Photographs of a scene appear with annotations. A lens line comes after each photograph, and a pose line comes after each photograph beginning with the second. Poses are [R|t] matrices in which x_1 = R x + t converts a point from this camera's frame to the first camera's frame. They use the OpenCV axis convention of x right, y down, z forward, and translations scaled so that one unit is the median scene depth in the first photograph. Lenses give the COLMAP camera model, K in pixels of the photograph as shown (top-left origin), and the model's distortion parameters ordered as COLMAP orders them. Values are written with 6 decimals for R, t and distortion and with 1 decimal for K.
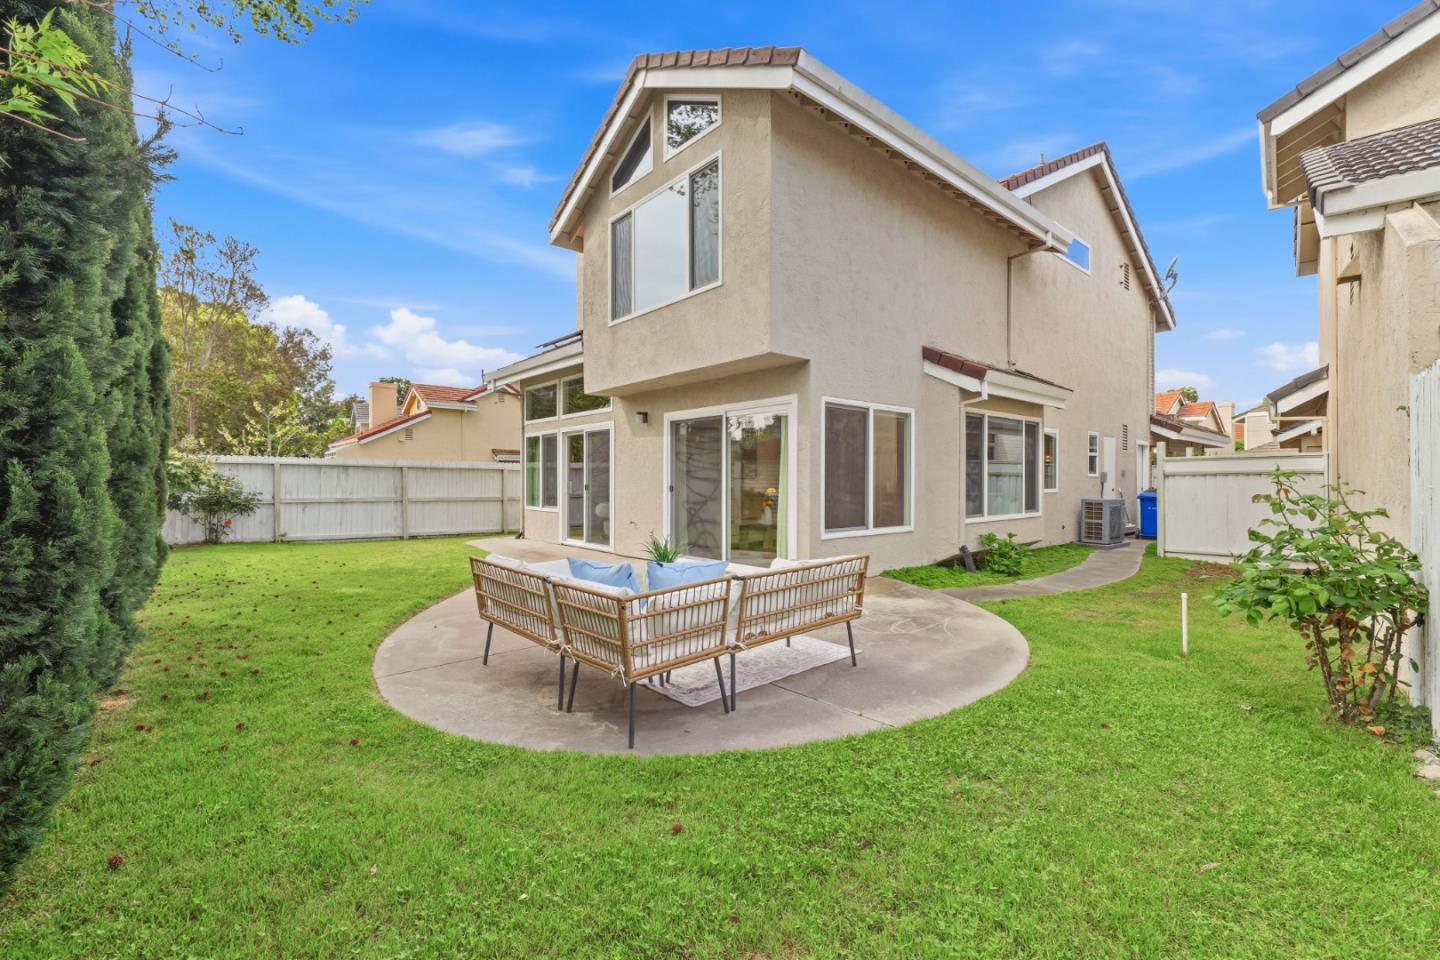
lens RADIAL K [[605.8, 0, 721.1], [0, 605.8, 476.3], [0, 0, 1]] dist [0.000875, 0.000225]
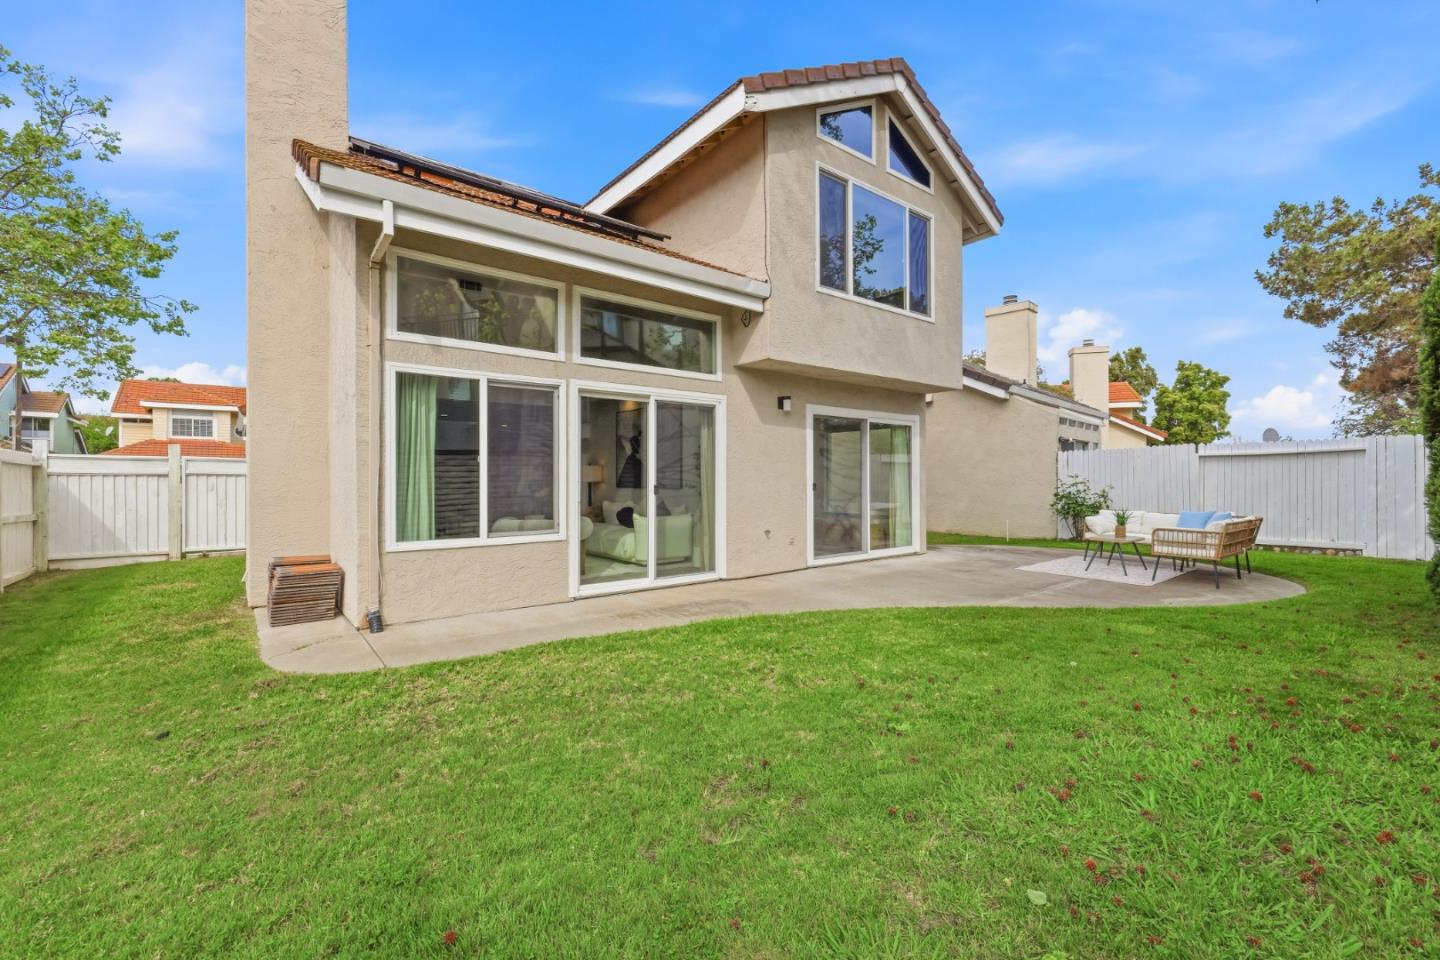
lens RADIAL K [[605.8, 0, 721.1], [0, 605.8, 476.3], [0, 0, 1]] dist [0.000875, 0.000225]
pose [[0.045291, 0.007615, 0.998945, -1.002469], [0.000099, 0.999971, -0.007628, 0.011248], [-0.998974, 0.000444, 0.045288, 1.082345]]
